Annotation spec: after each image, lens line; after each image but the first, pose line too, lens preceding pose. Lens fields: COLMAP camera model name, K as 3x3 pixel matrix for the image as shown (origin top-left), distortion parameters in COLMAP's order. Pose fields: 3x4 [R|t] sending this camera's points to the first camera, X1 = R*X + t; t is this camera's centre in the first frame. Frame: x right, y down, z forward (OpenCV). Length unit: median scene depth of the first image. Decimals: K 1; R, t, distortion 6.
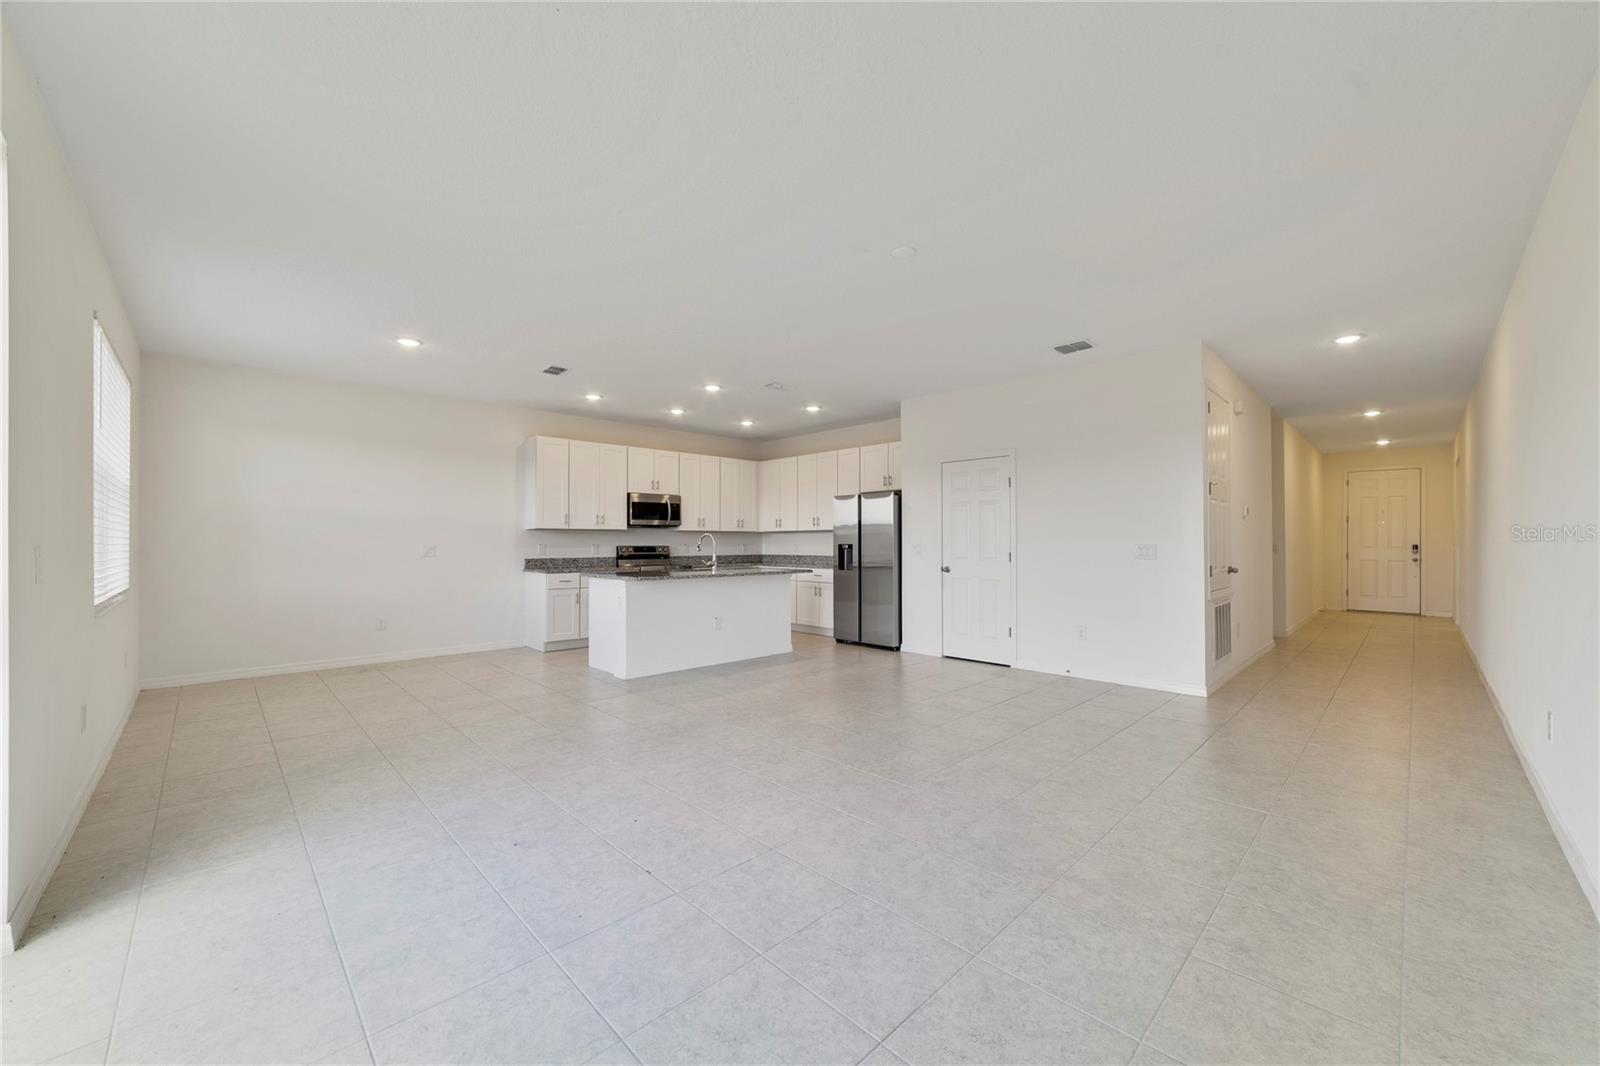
lens RADIAL K [[620.4, 0, 807.8], [0, 620.4, 541.1], [0, 0, 1]] dist [-0.001121, -0.000084]
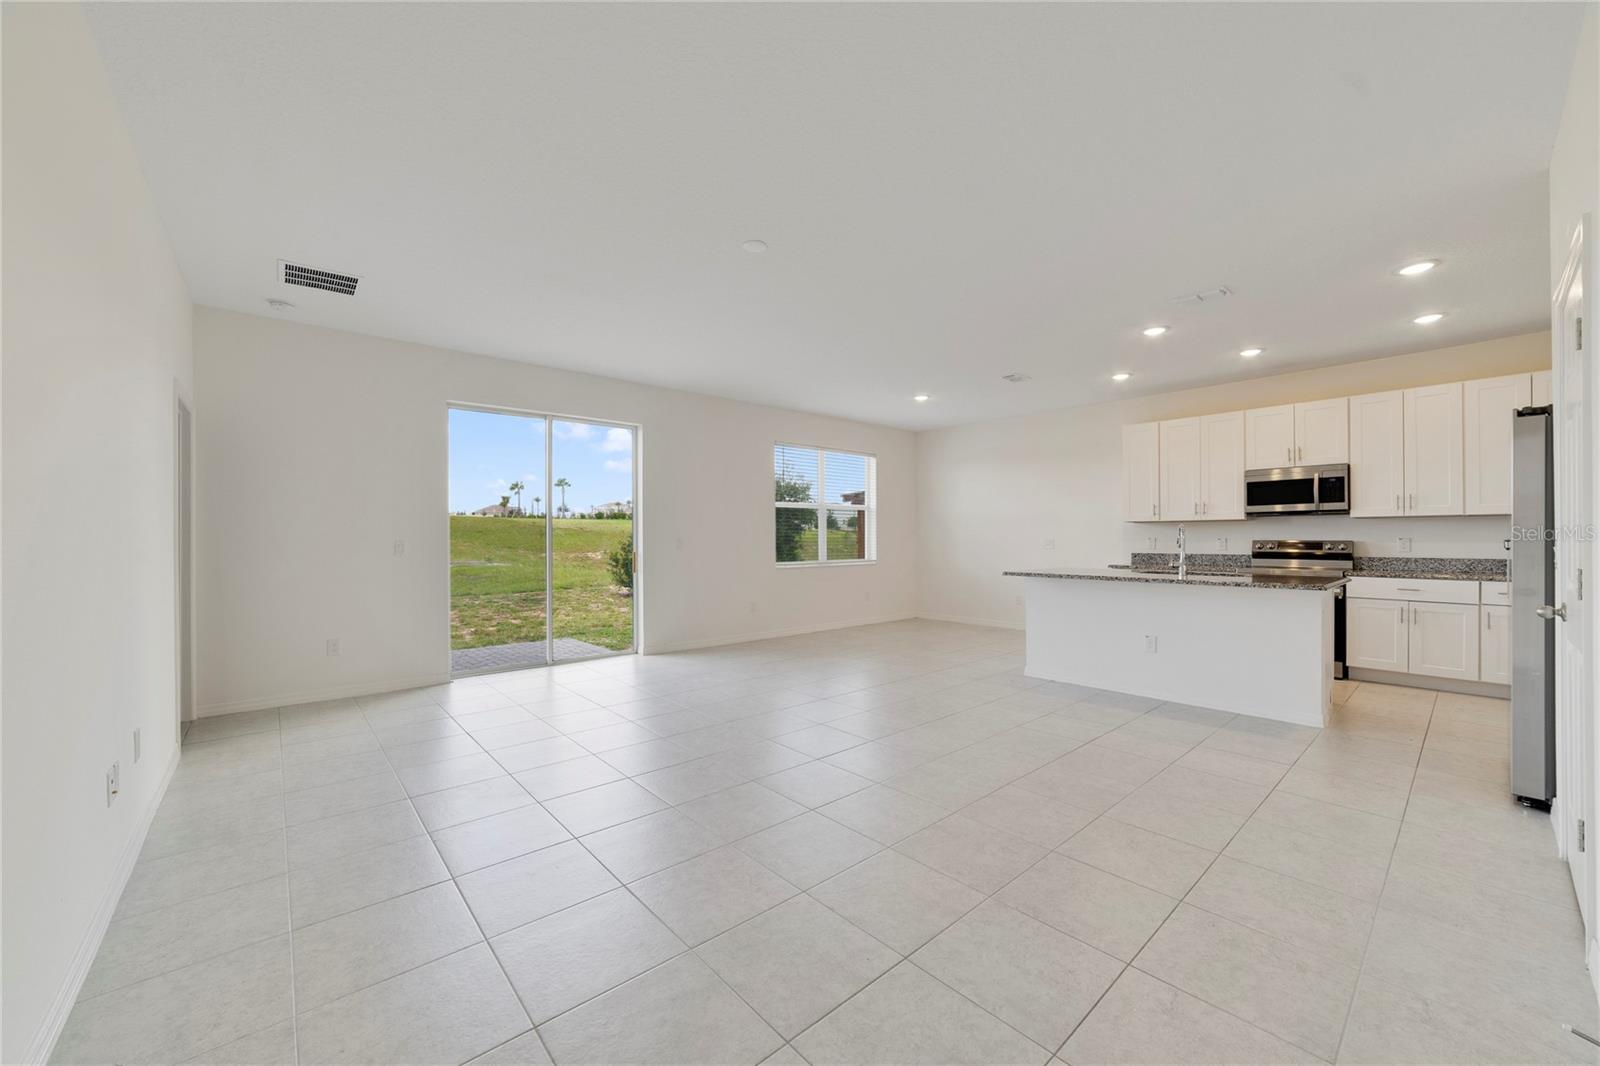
lens RADIAL K [[620.4, 0, 807.8], [0, 620.4, 541.1], [0, 0, 1]] dist [-0.001121, -0.000084]
pose [[-0.042843, 0.006730, -0.999059, 0.502265], [0.005523, 0.999964, 0.006499, 0.000769], [0.999067, -0.005240, -0.042879, 0.495868]]
